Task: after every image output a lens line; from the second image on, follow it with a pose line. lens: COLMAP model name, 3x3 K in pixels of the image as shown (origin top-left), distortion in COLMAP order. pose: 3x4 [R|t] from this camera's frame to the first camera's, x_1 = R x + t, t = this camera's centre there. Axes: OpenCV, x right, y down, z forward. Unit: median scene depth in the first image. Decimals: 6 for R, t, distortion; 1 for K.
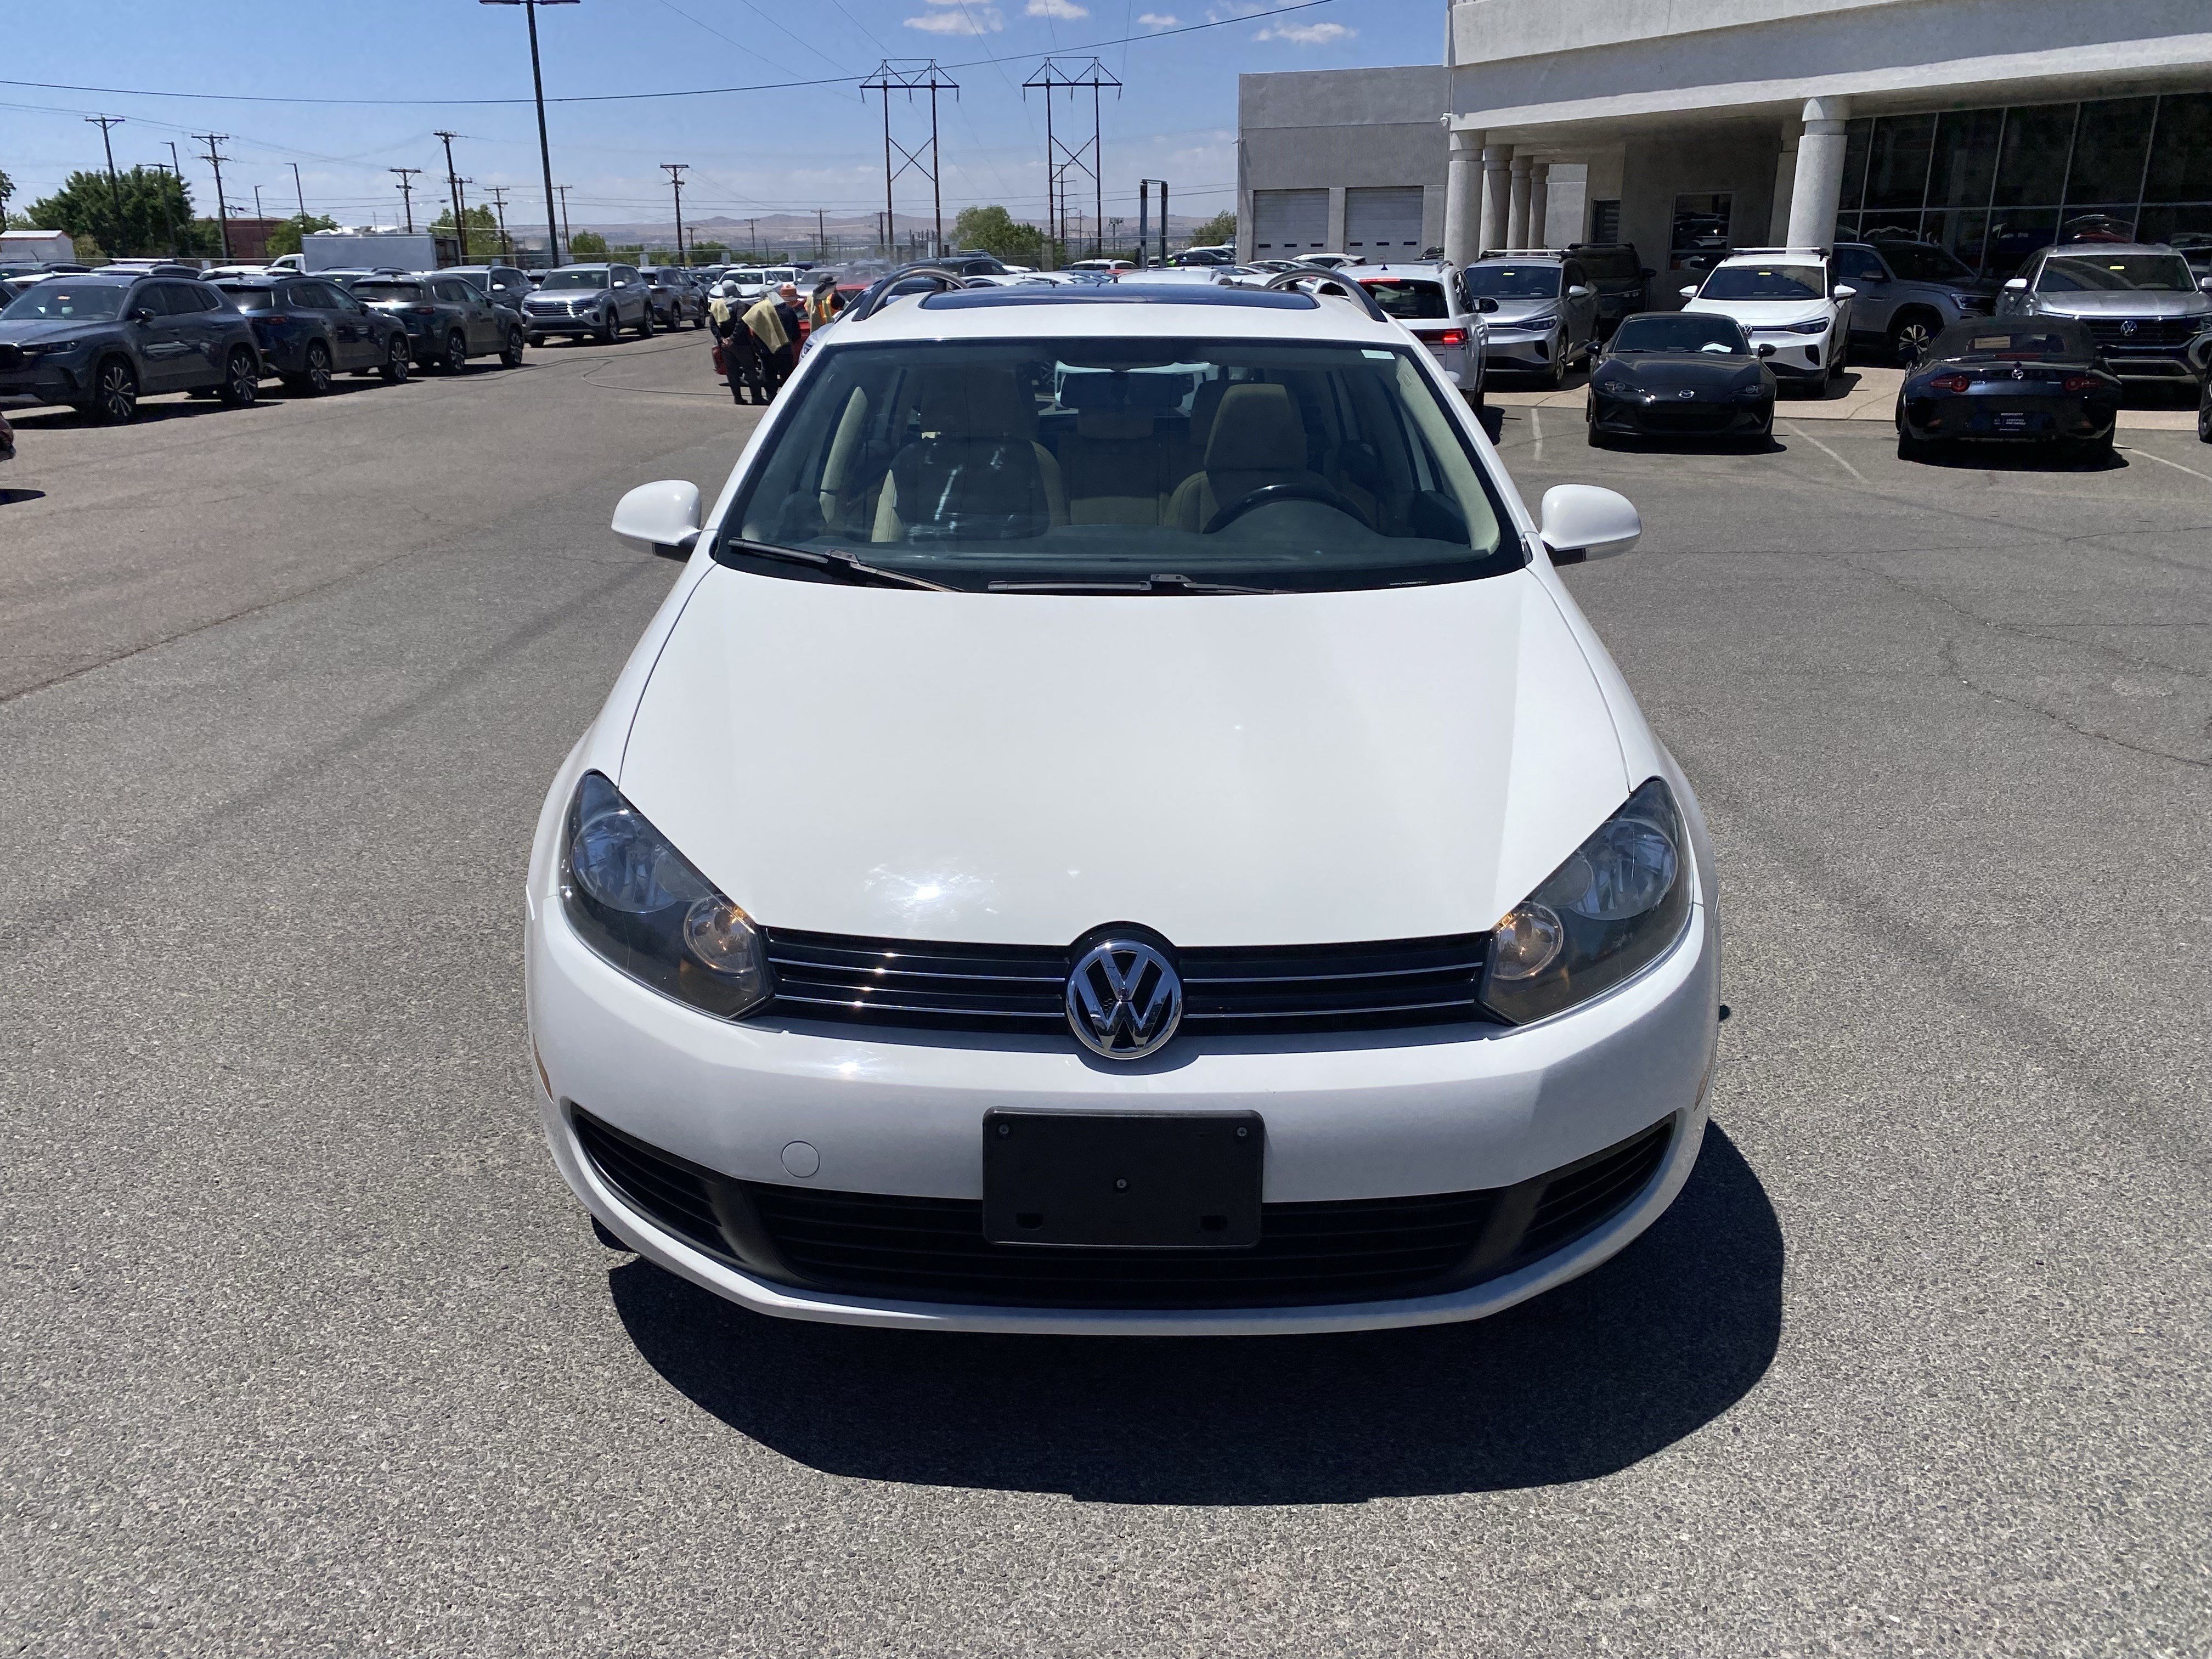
lens RADIAL K [[1719.9, 0, 1106.0], [0, 1719.9, 829.5], [0, 0, 1]] dist [0.004609, 0.002336]
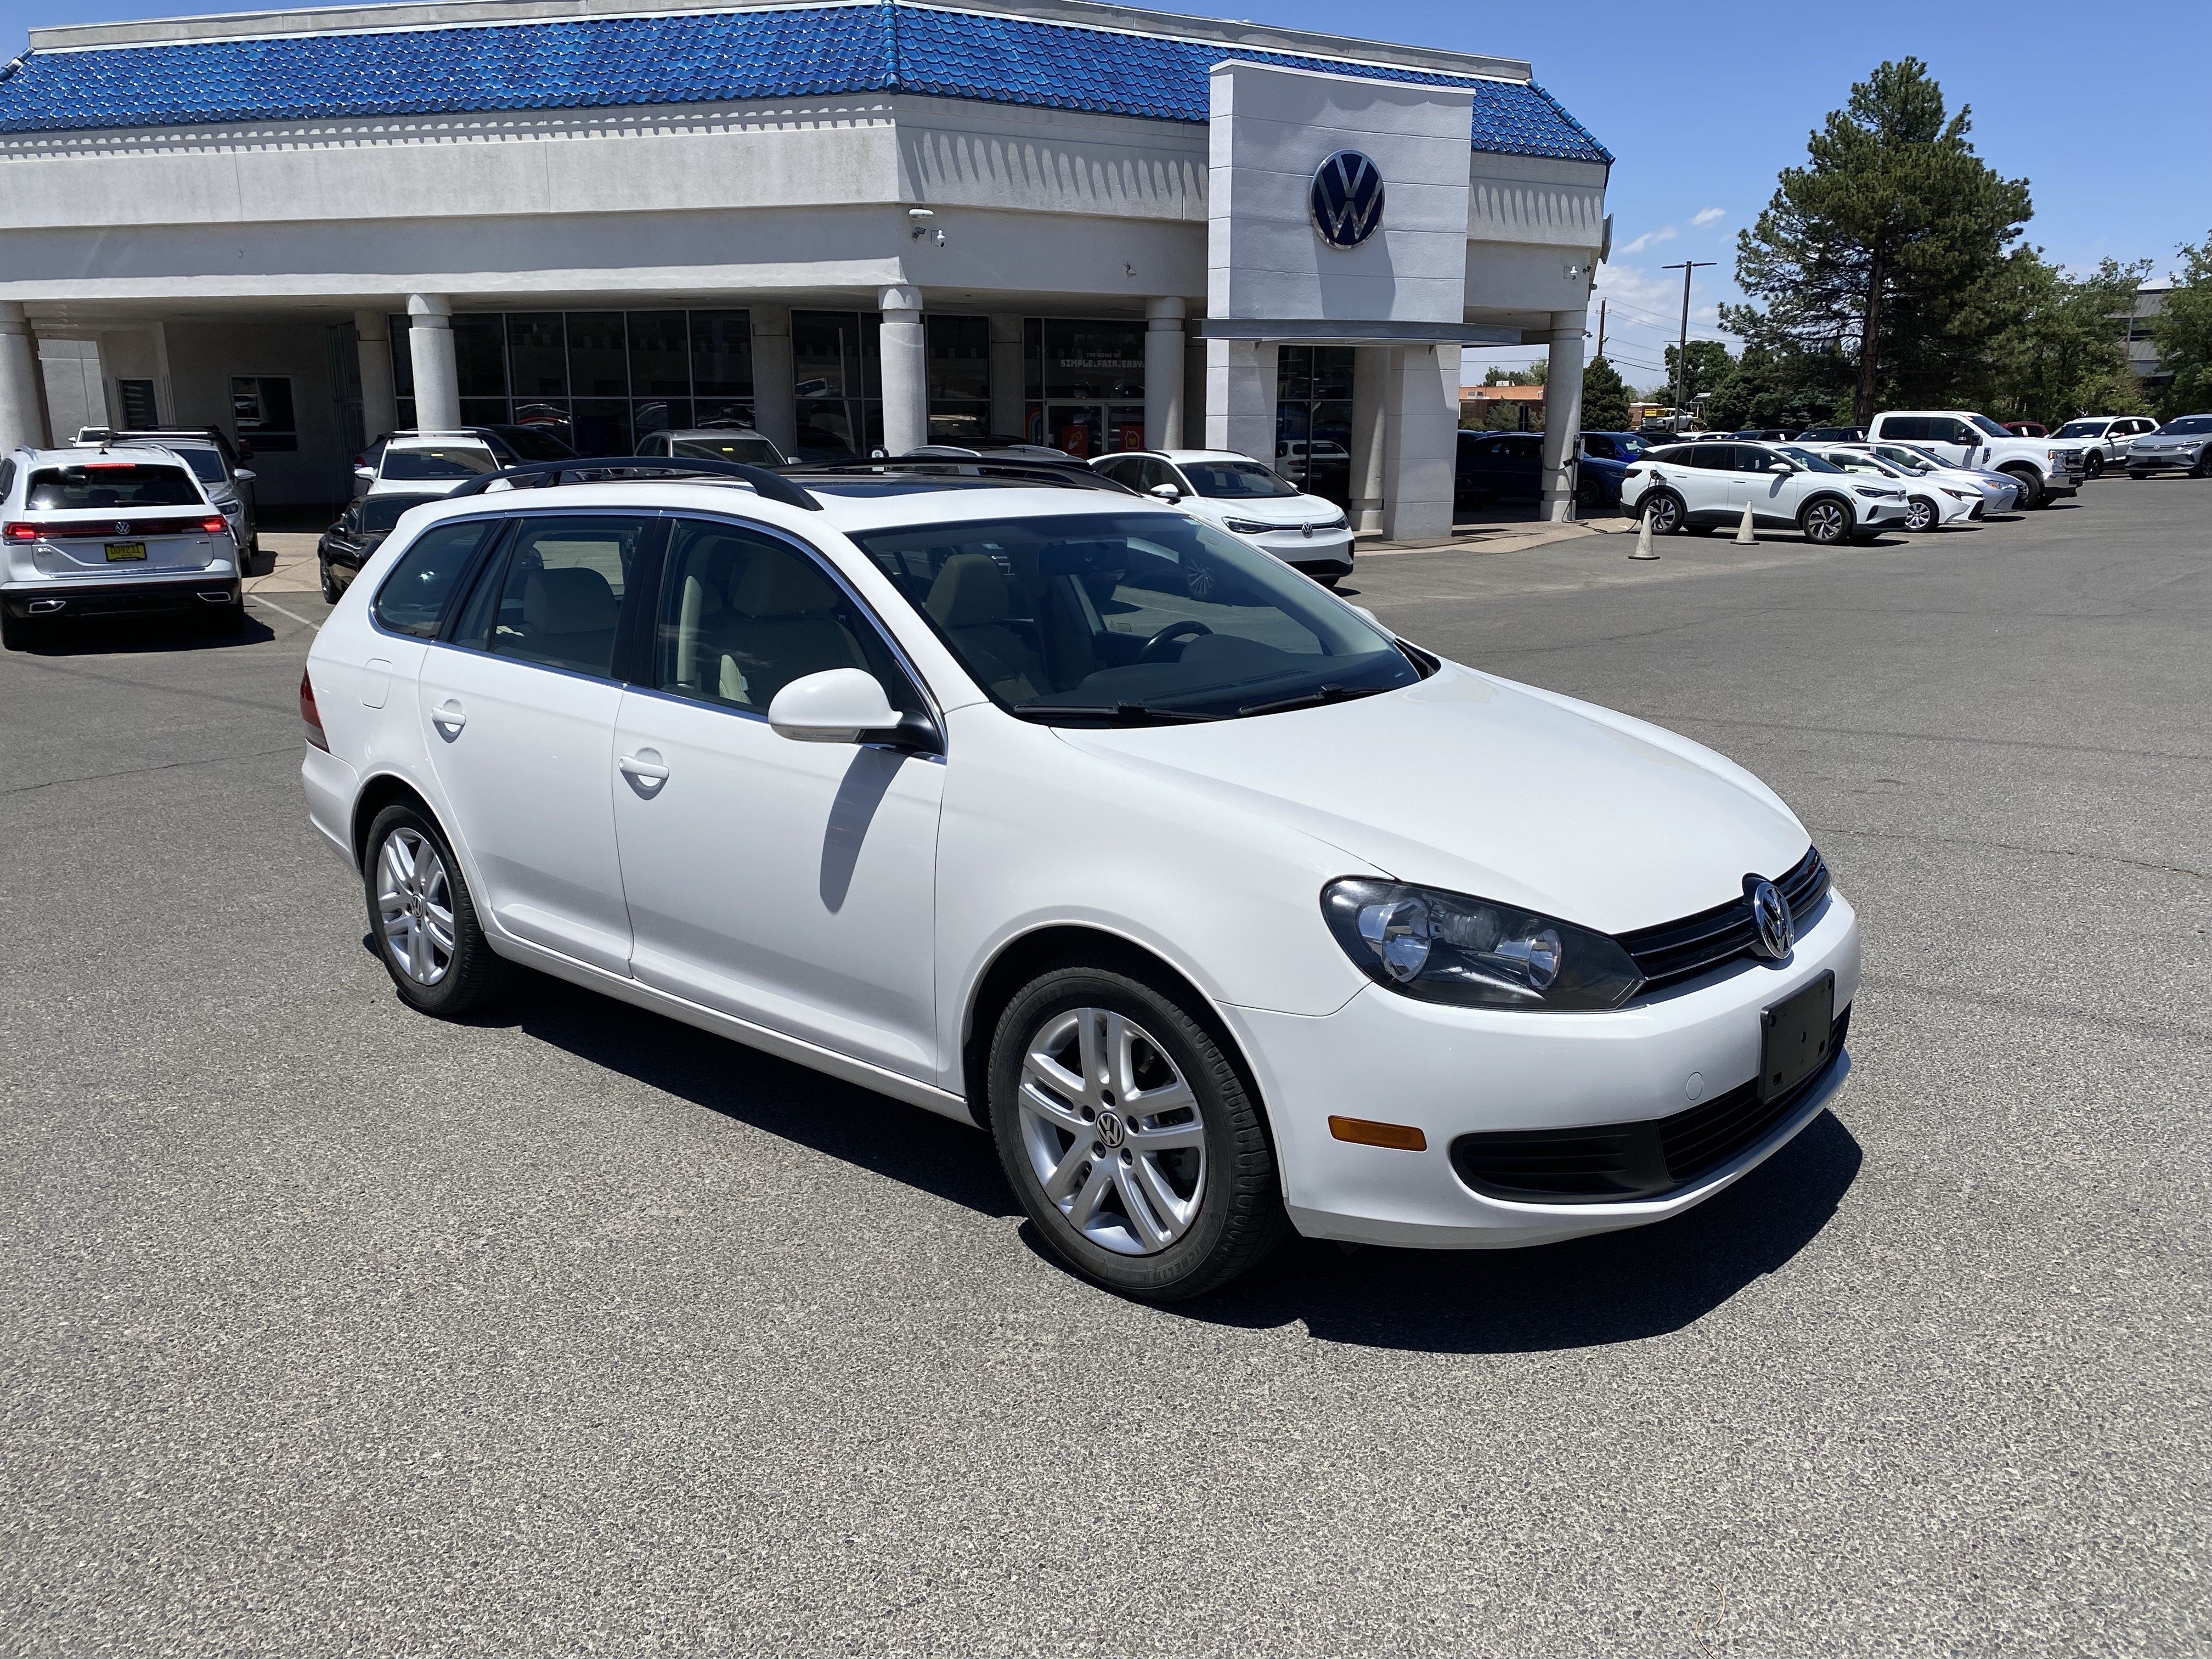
lens RADIAL K [[1719.9, 0, 1106.0], [0, 1719.9, 829.5], [0, 0, 1]] dist [0.004609, 0.002336]
pose [[0.646059, -0.169959, 0.744125, -0.160196], [0.241078, 0.970427, 0.012340, -0.015301], [-0.724217, 0.171420, 0.667926, 0.040632]]
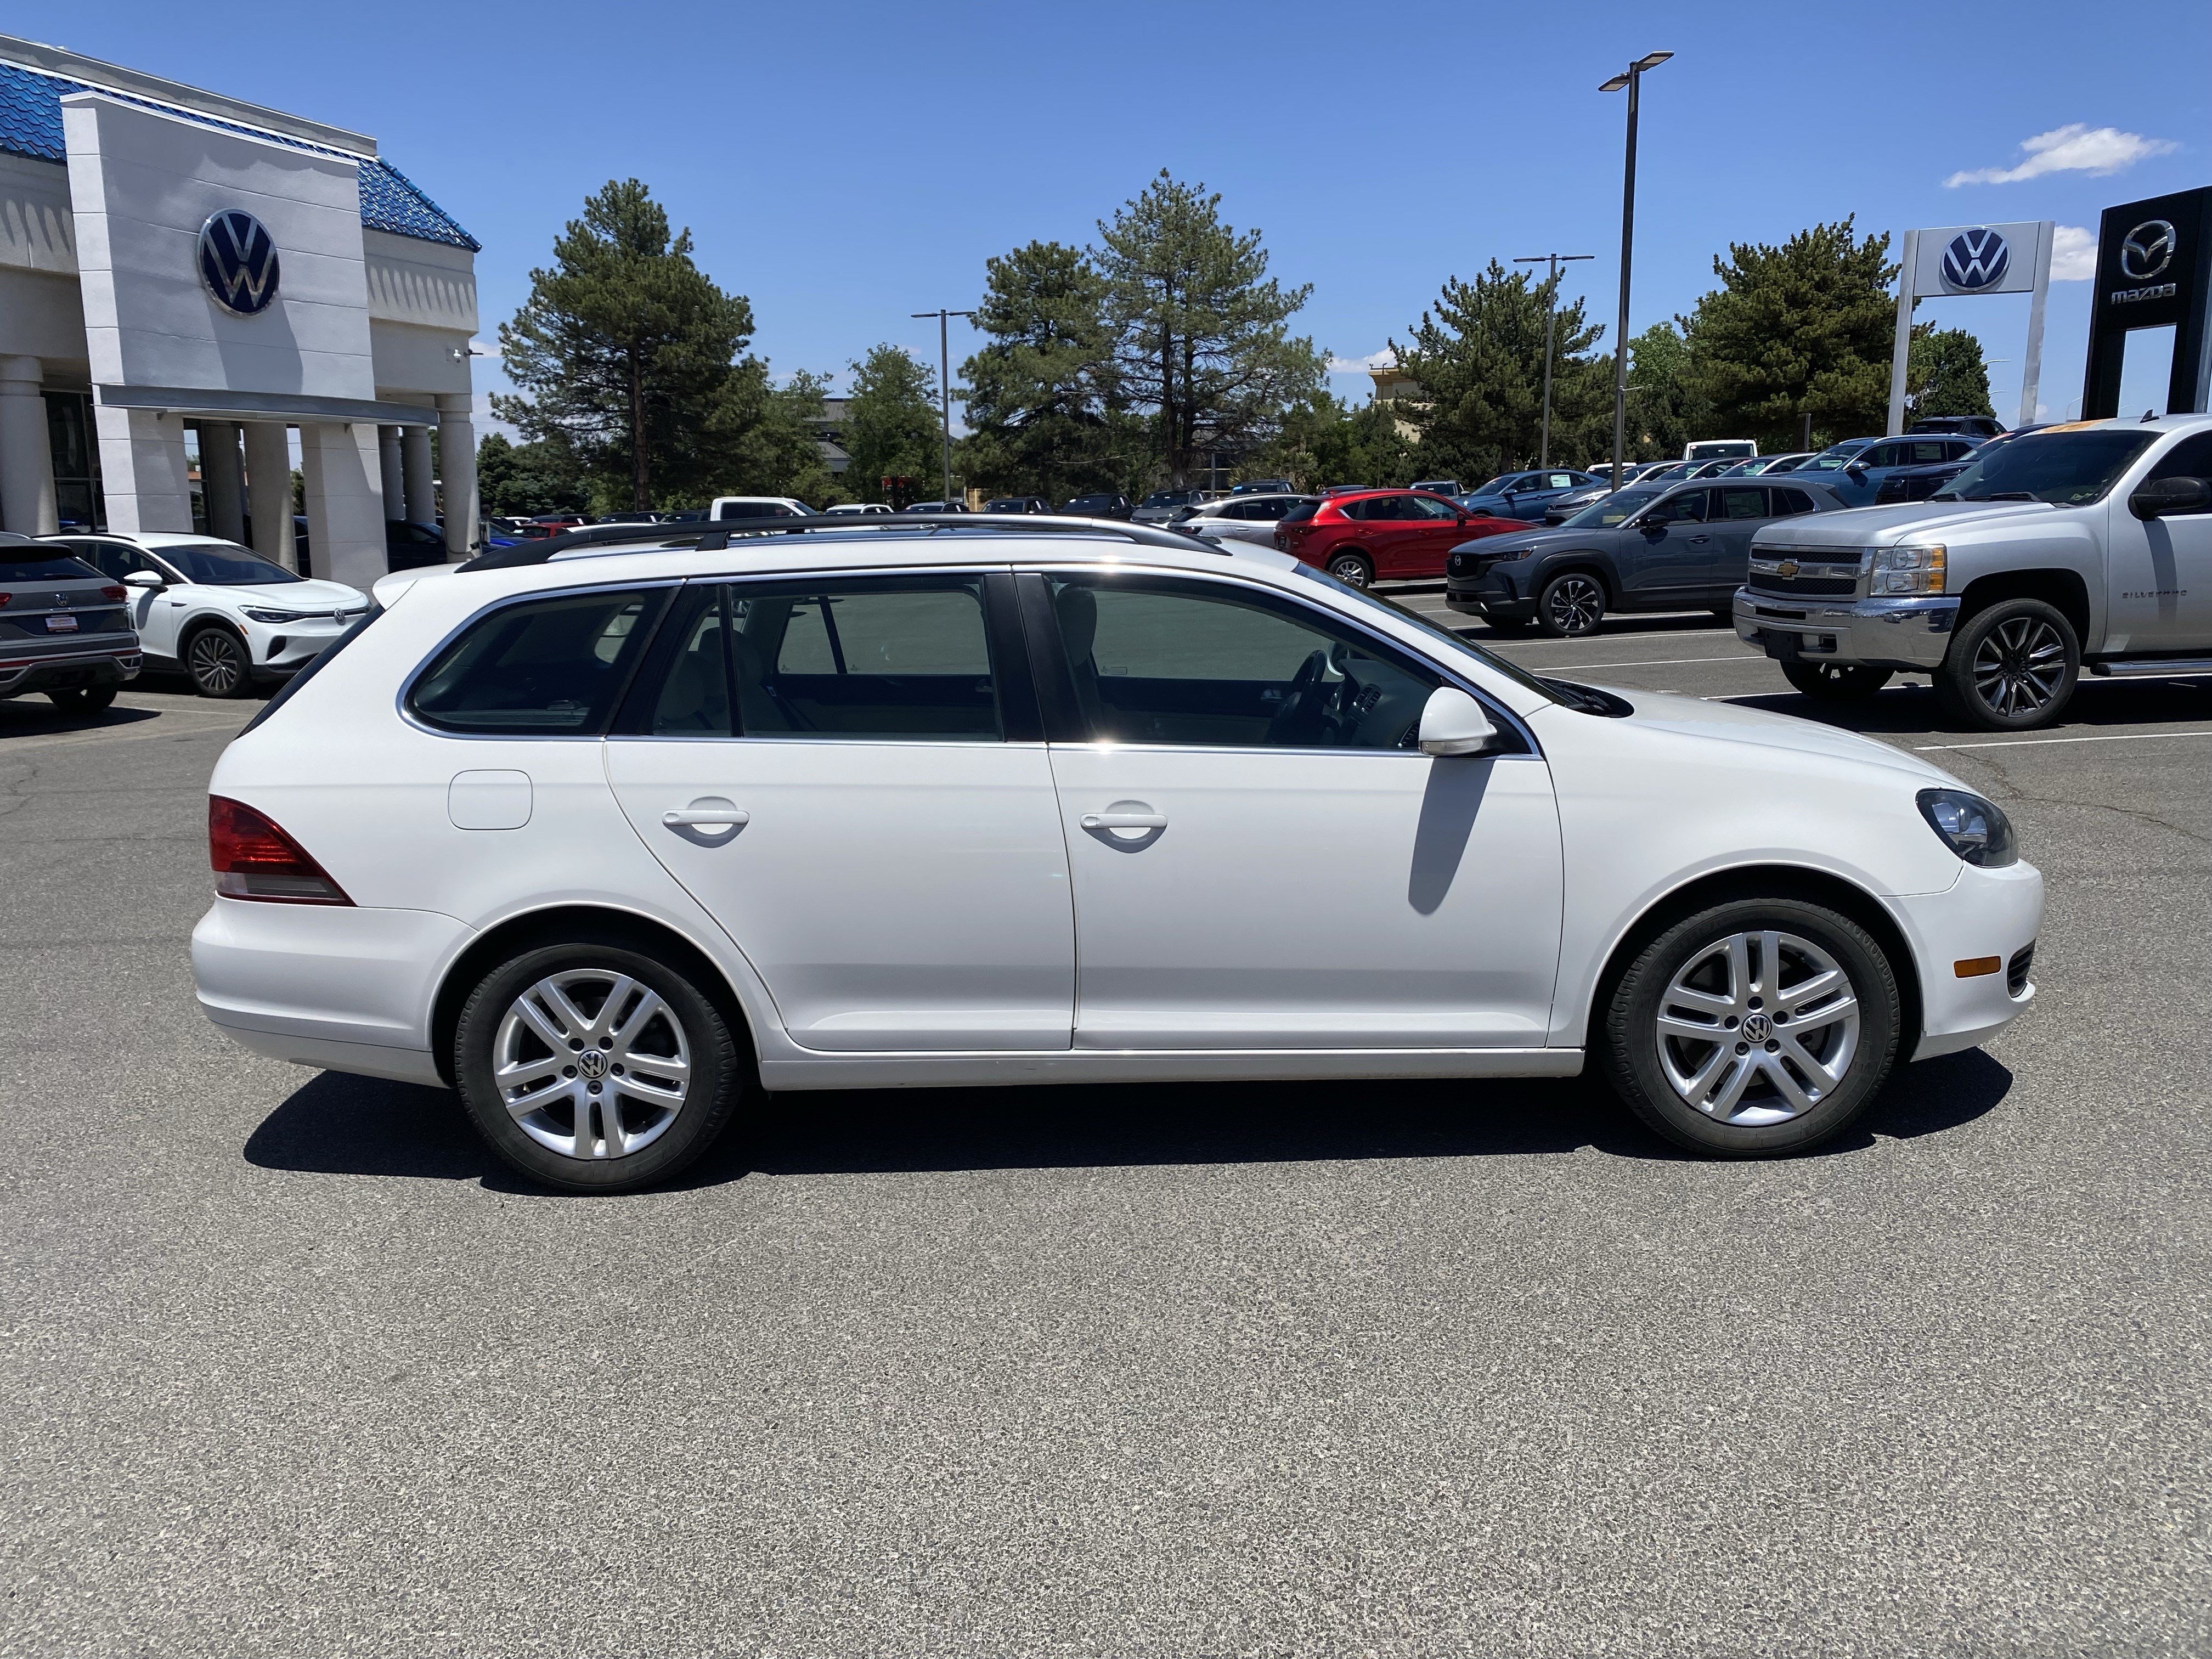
lens RADIAL K [[1728.2, 0, 1106.0], [0, 1728.2, 829.5], [0, 0, 1]] dist [-0.043544, 0.038487]
pose [[-0.018550, -0.175208, 0.984357, -0.248622], [0.316252, 0.932949, 0.172018, -0.073376], [-0.948494, 0.314496, 0.038103, 0.230960]]
